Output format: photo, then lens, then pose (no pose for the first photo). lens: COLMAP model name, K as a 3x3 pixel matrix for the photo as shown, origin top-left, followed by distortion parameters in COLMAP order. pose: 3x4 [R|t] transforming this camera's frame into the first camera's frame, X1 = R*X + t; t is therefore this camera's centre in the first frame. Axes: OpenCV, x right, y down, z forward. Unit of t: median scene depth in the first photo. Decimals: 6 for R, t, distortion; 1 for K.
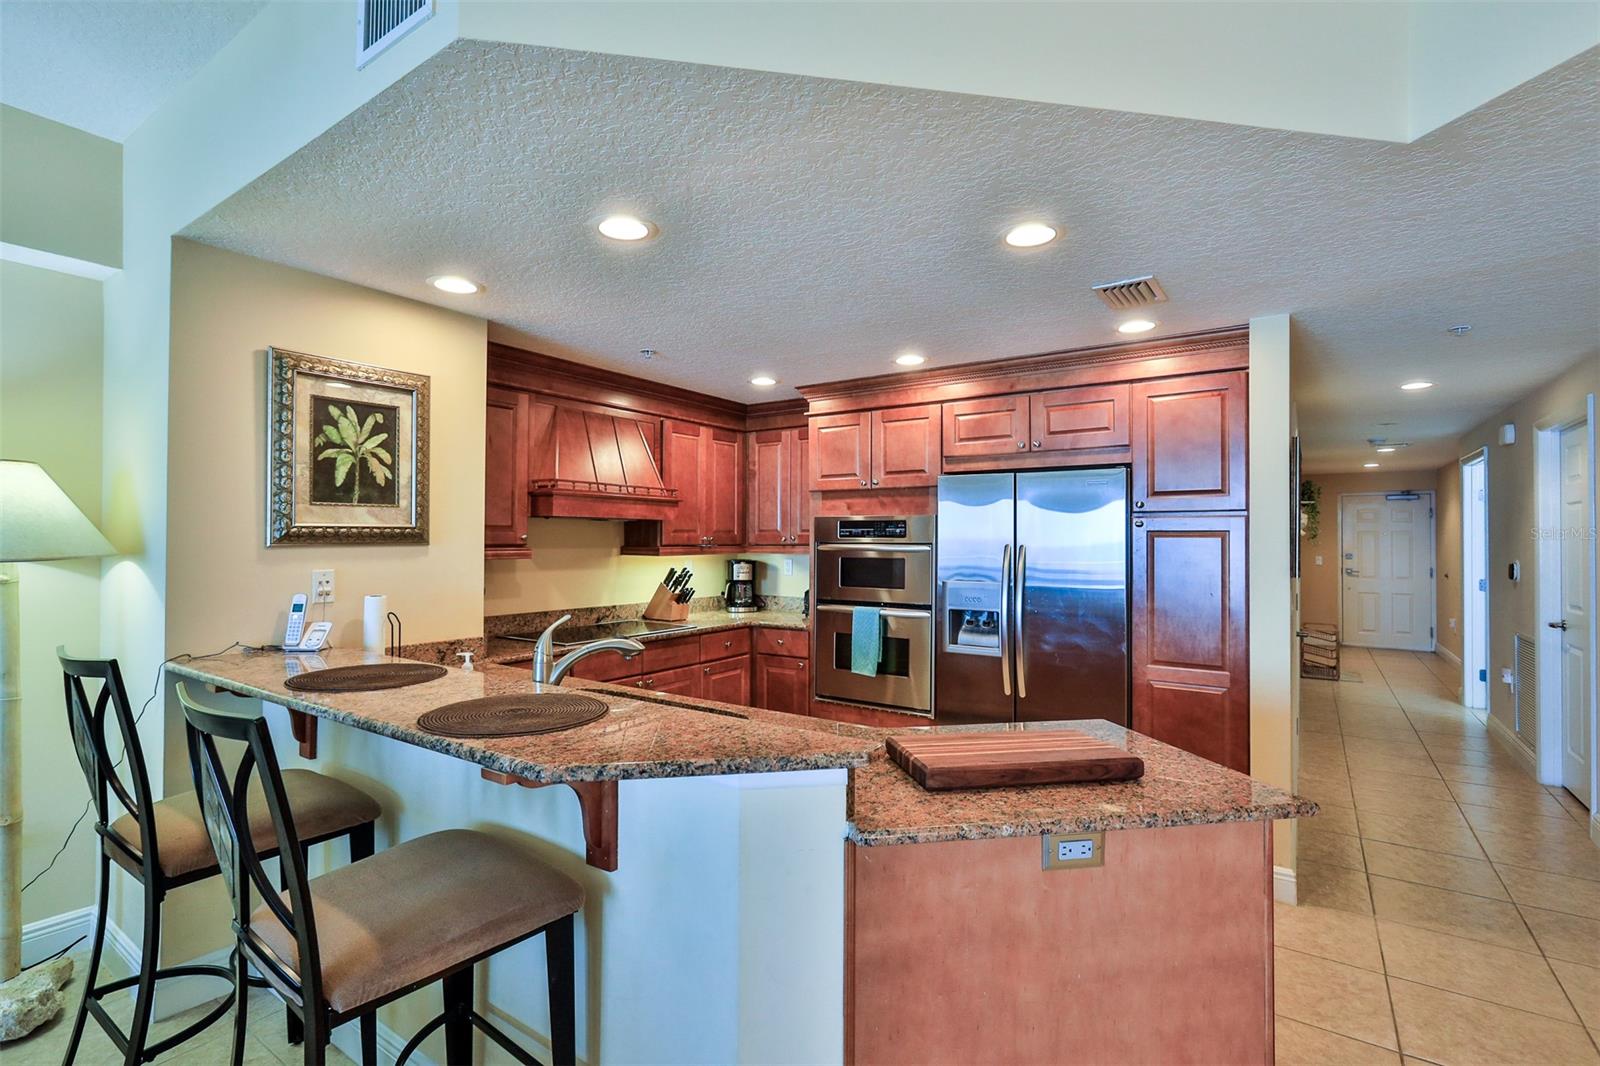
lens RADIAL K [[742.4, 0, 791.7], [0, 742.4, 531.4], [0, 0, 1]] dist [-0.001823, 0.001691]
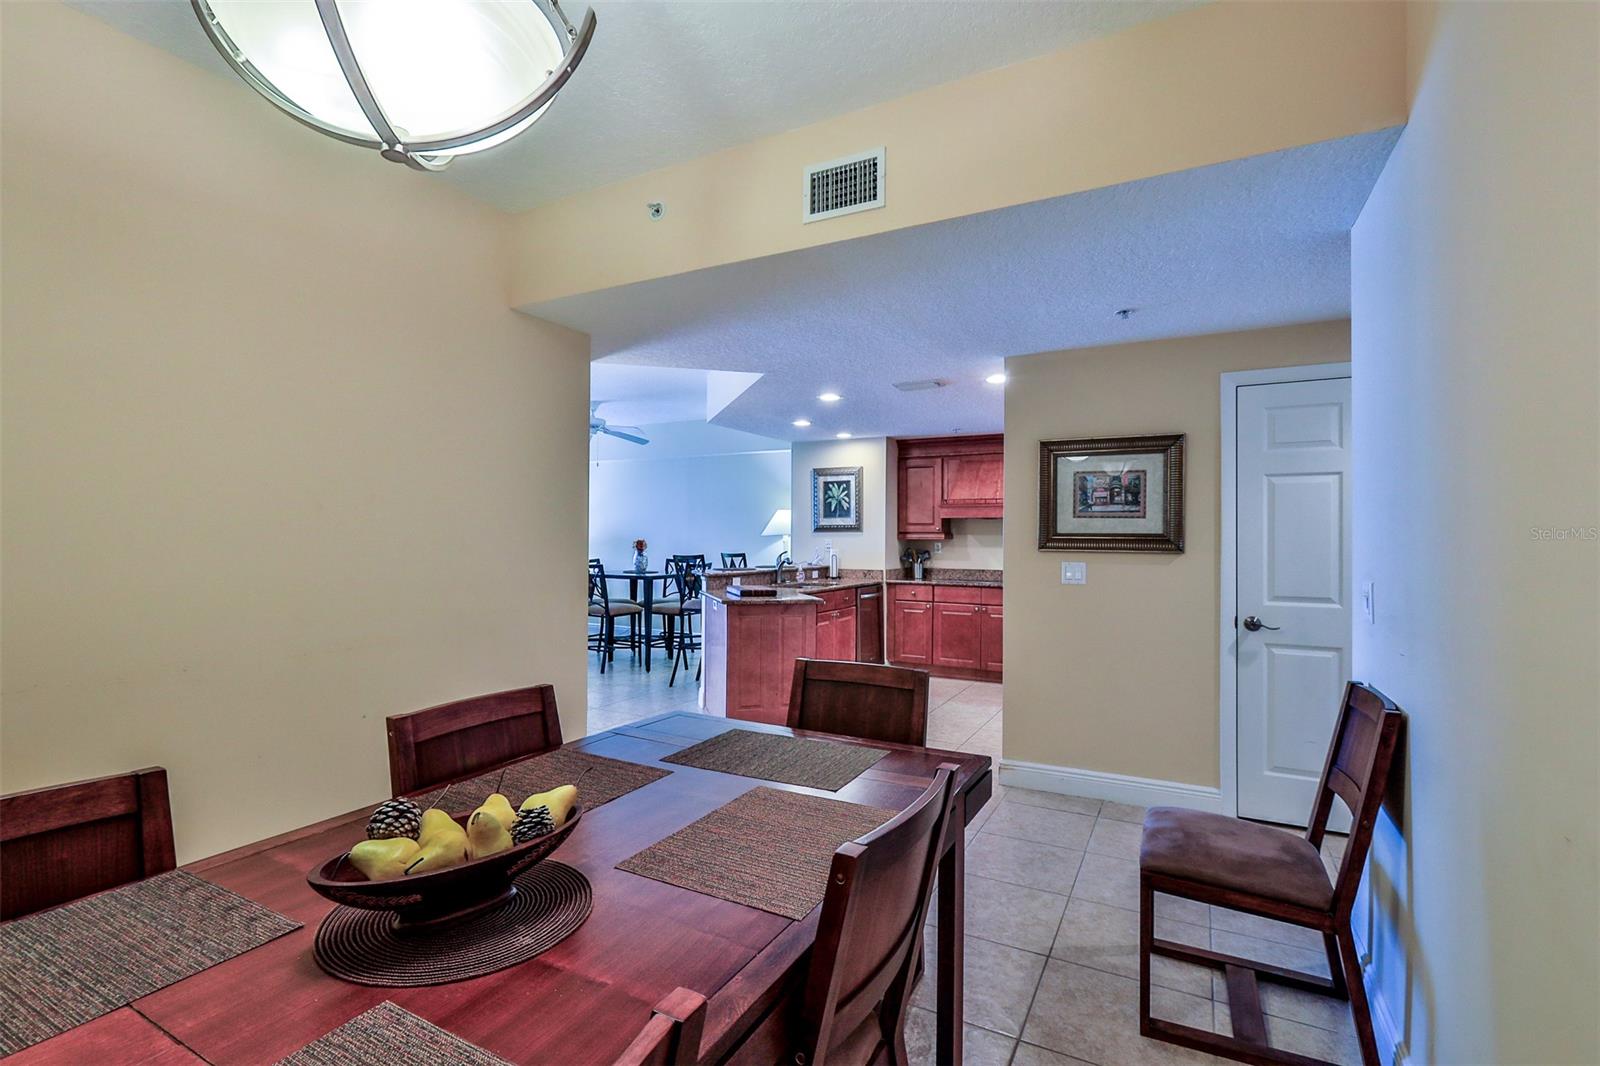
lens RADIAL K [[742.4, 0, 791.7], [0, 742.4, 539.3], [0, 0, 1]] dist [-0.001823, 0.001691]
pose [[0.112235, -0.000844, -0.993681, 1.494087], [0.007196, 0.999974, -0.000037, 0.031542], [0.993656, -0.007146, 0.112238, 0.341170]]
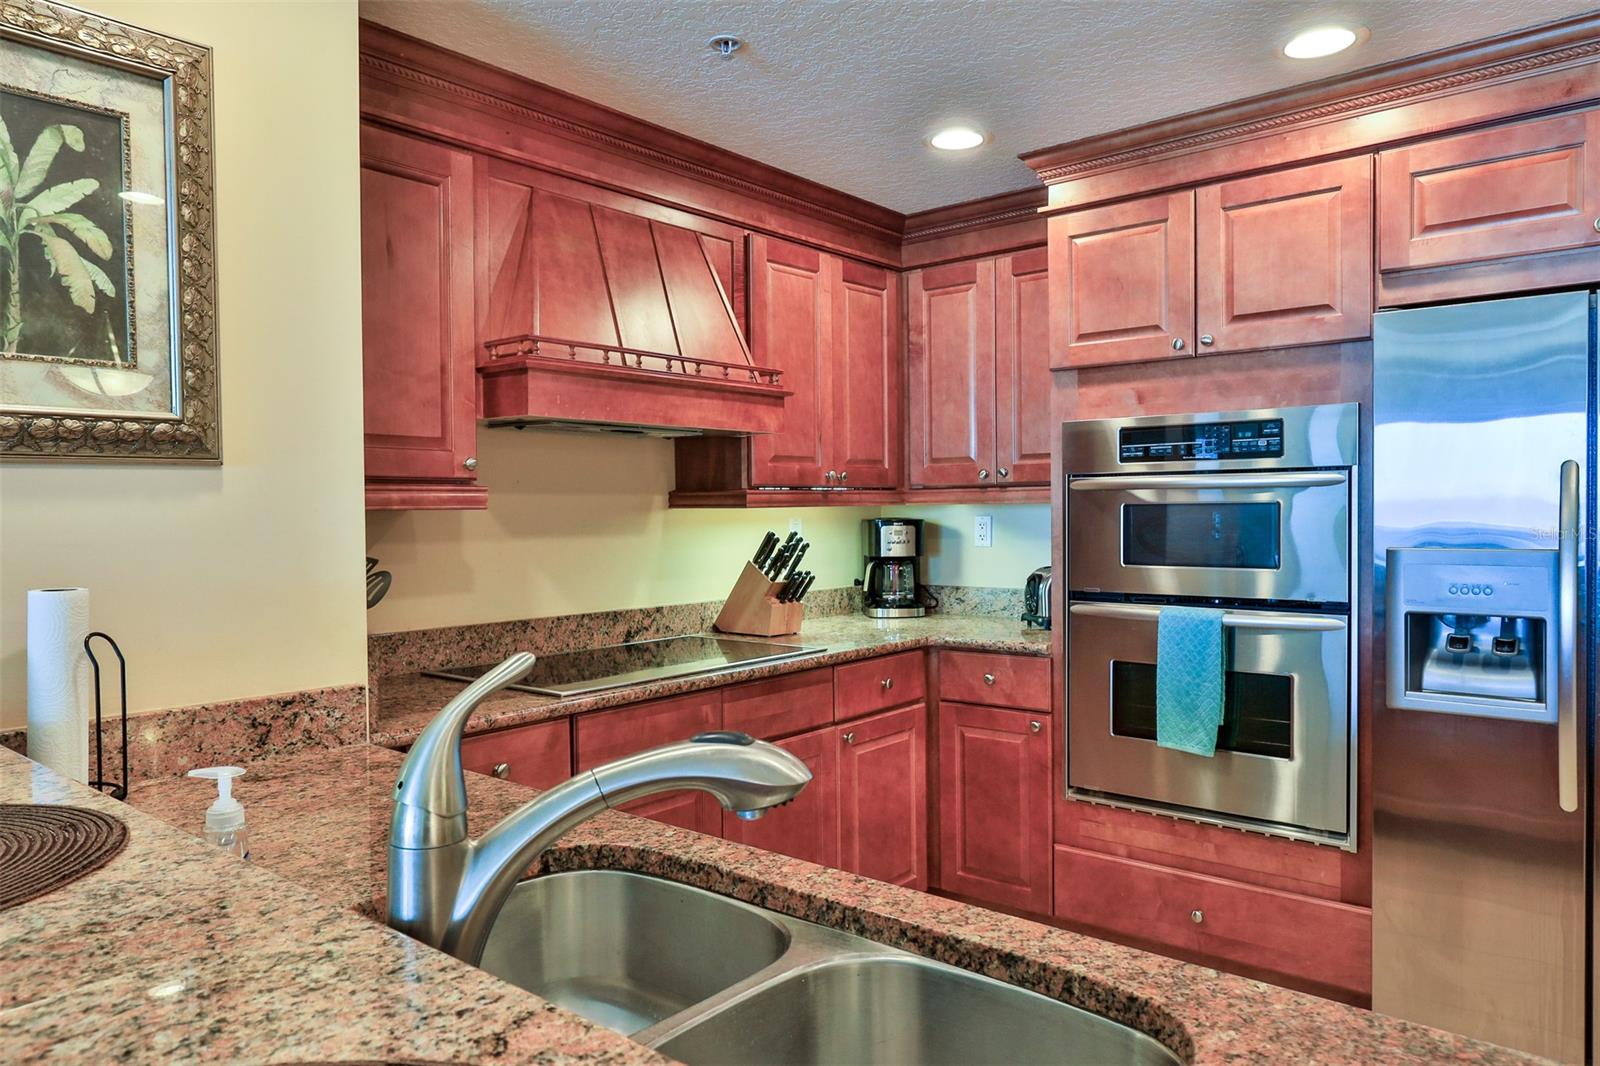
lens RADIAL K [[1065.1, 0, 796.9], [0, 1065.1, 528.3], [0, 0, 1]] dist [0.000850, -0.003553]
pose [[0.995379, -0.012102, -0.095264, -0.085401], [0.014939, 0.999464, 0.029123, 0.029773], [0.094860, -0.030412, 0.995026, 0.324355]]
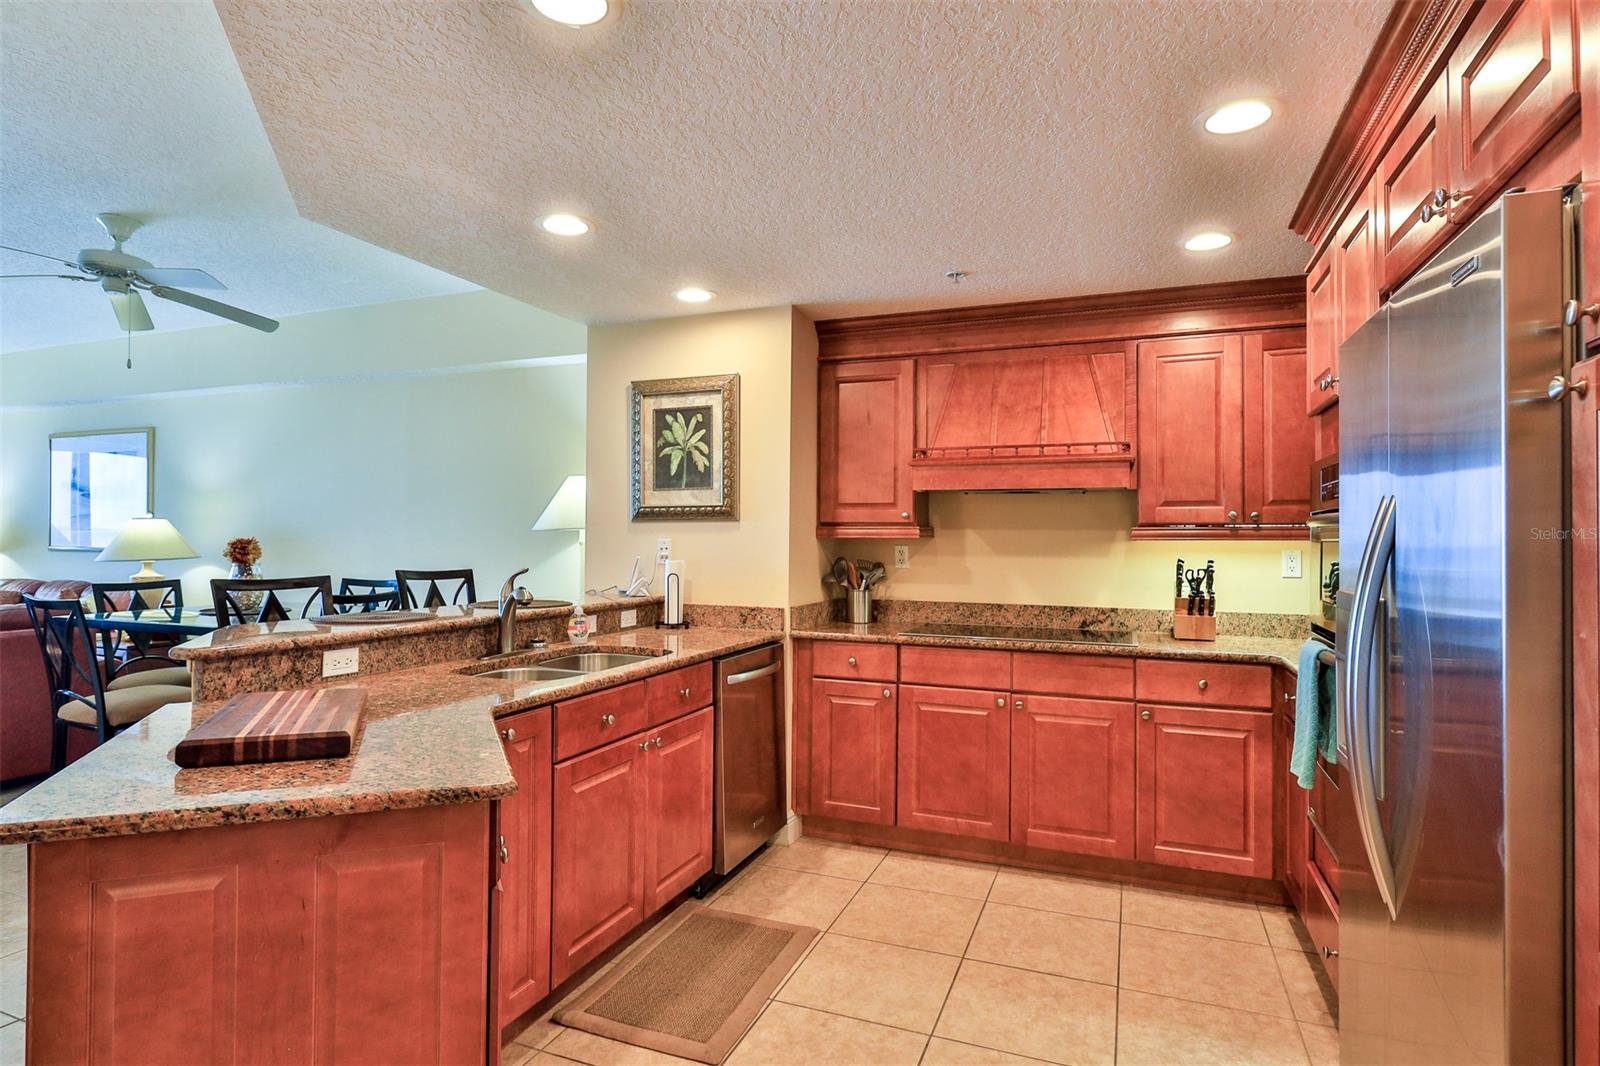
lens RADIAL K [[864.4, 0, 788.4], [0, 864.4, 530.9], [0, 0, 1]] dist [-0.001420, -0.000165]
pose [[0.221894, -0.011188, -0.975007, 0.602837], [0.005314, 0.999933, -0.010265, 0.034985], [0.975056, -0.002904, 0.221939, 0.569962]]
